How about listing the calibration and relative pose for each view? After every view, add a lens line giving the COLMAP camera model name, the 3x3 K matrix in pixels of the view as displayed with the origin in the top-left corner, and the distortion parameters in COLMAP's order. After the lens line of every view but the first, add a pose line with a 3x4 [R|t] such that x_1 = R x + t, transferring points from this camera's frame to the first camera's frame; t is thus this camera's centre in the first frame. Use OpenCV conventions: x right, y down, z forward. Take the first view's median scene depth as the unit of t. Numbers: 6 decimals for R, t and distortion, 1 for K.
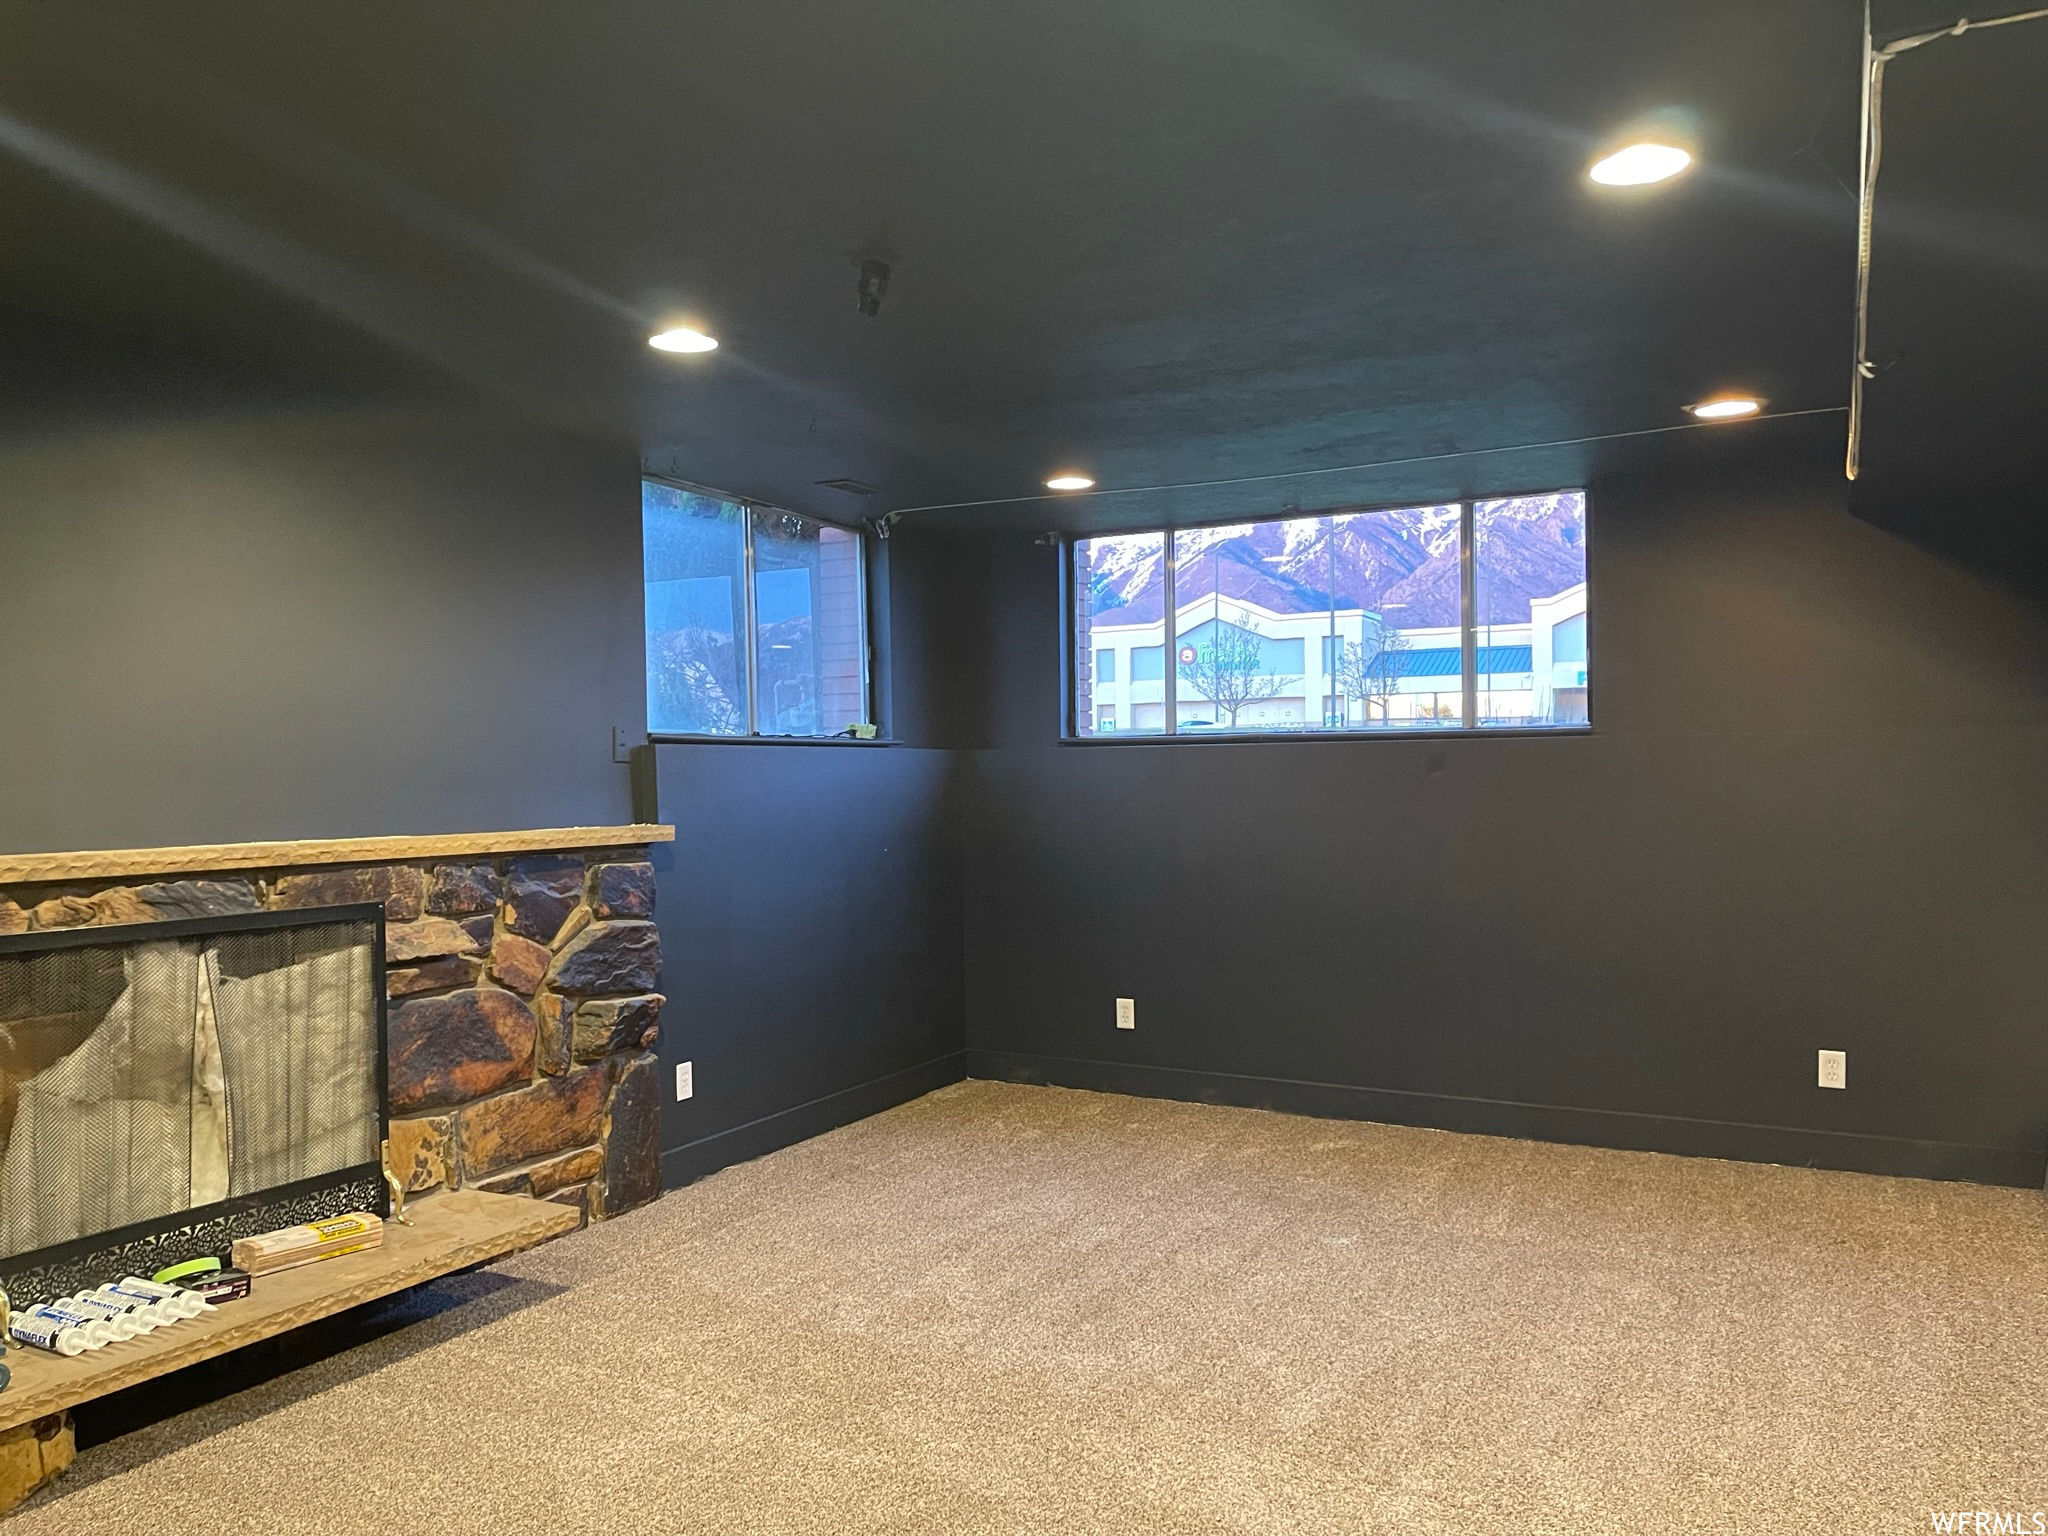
lens RADIAL K [[1544.0, 0, 1000.8], [0, 1544.0, 777.6], [0, 0, 1]] dist [0.053537, -0.058125]
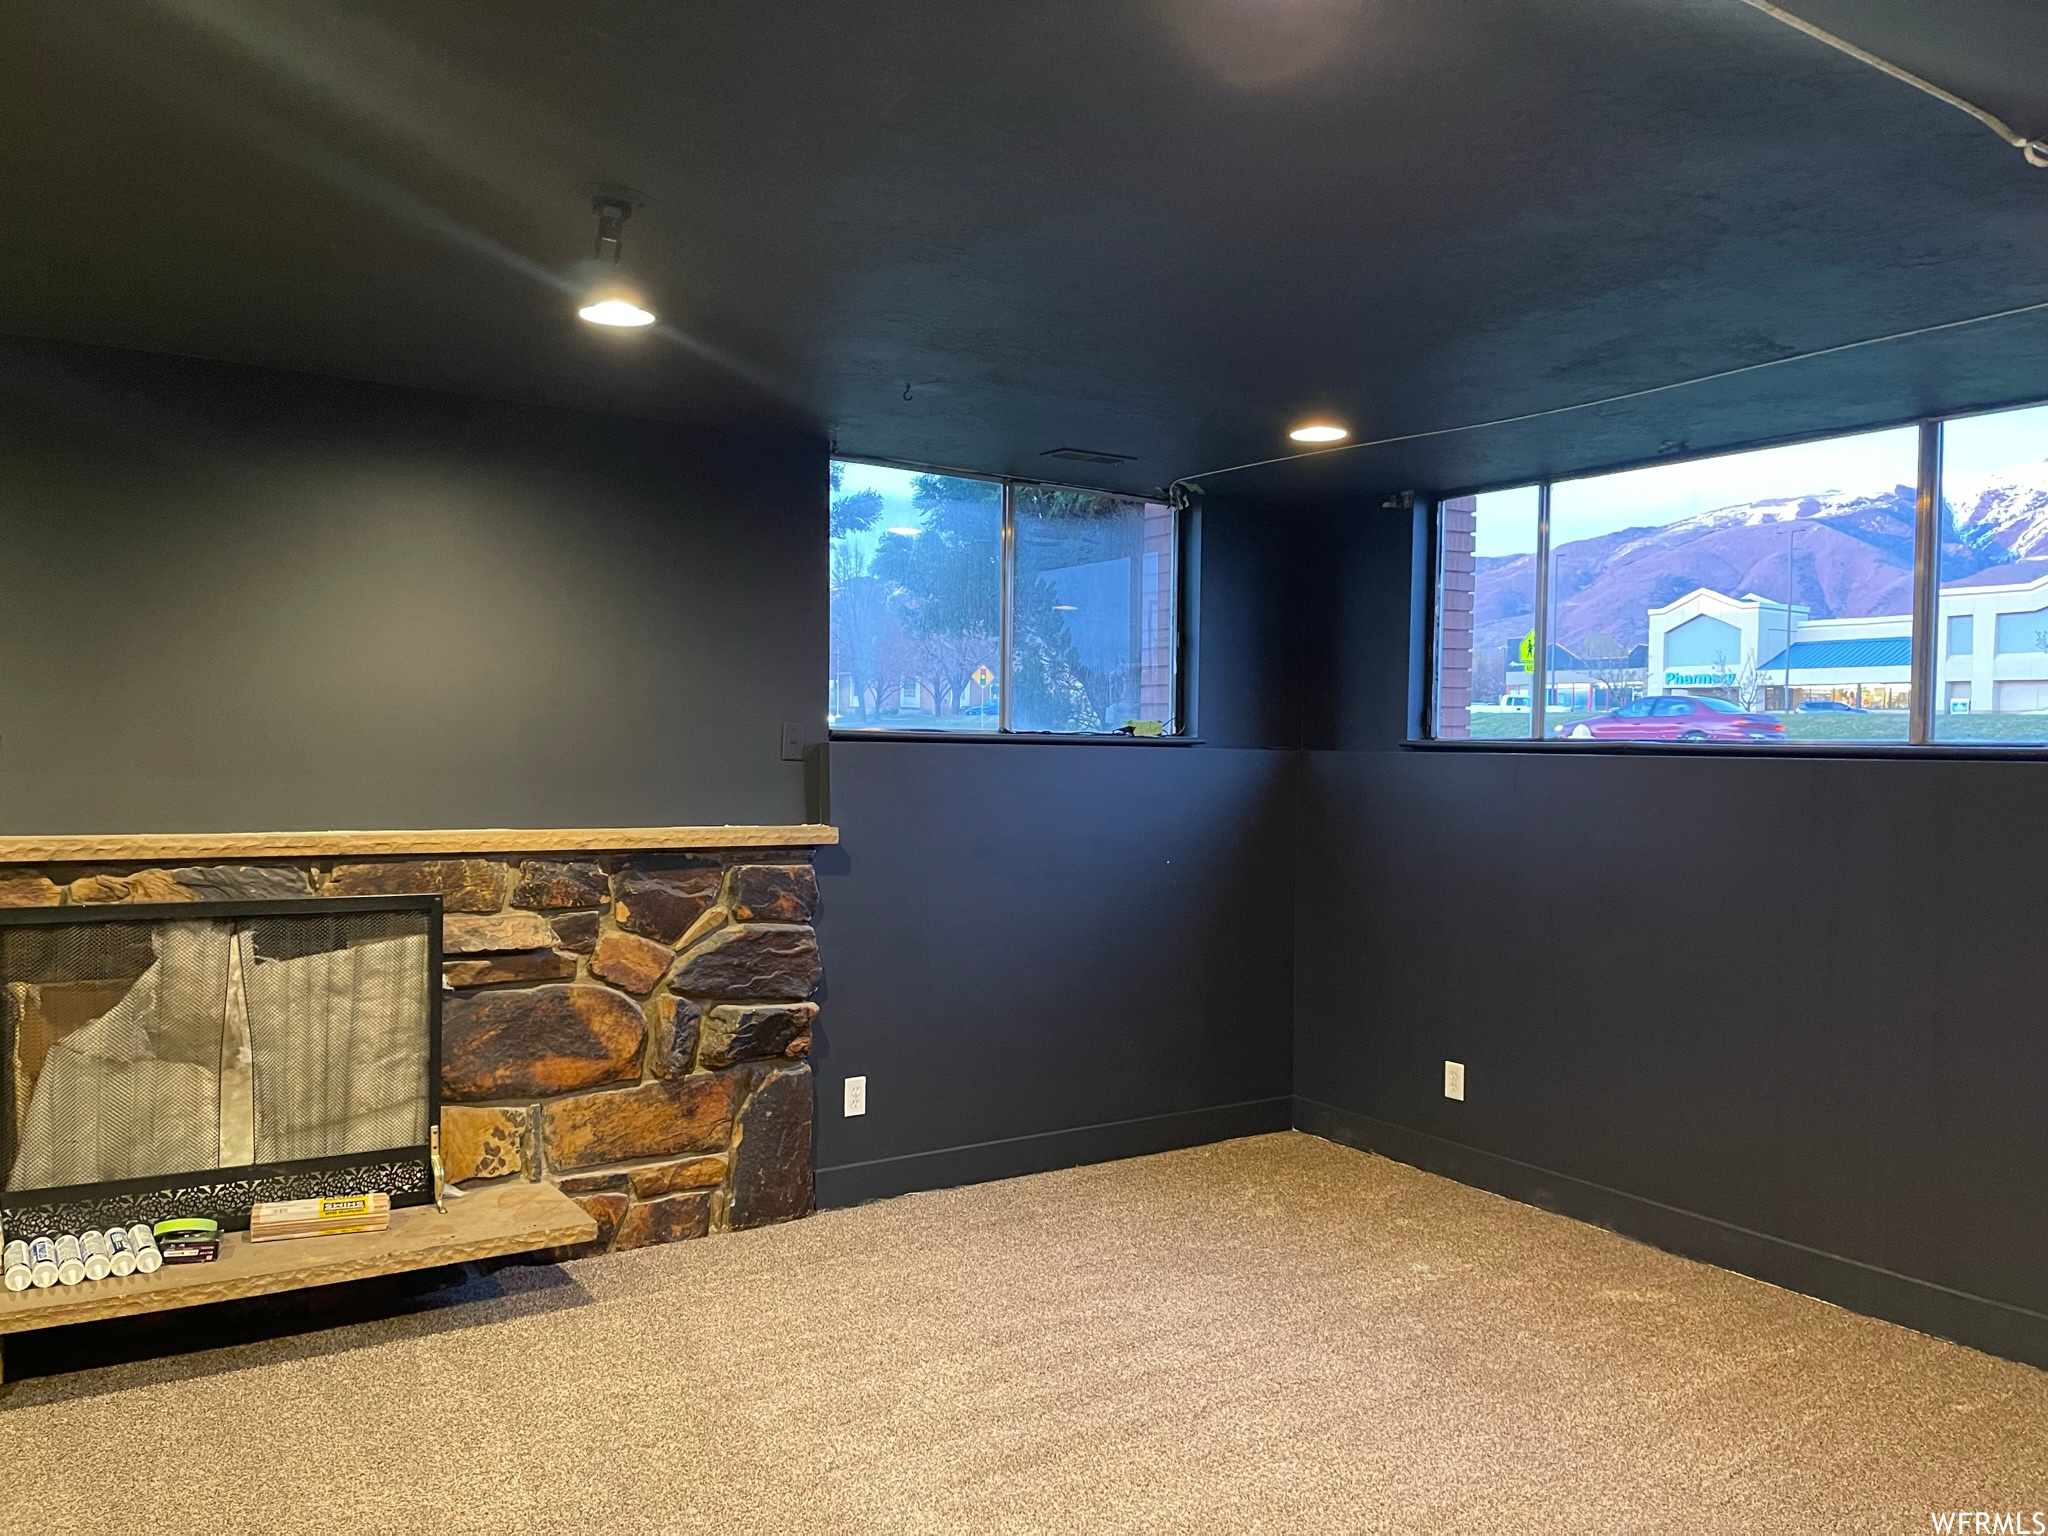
lens RADIAL K [[1544.0, 0, 1005.9], [0, 1544.0, 774.2], [0, 0, 1]] dist [0.053537, -0.058125]
pose [[0.881335, 0.035857, -0.471130, 0.344562], [-0.028801, 0.999339, 0.022181, -0.027462], [0.471614, -0.005980, 0.881785, 0.227055]]
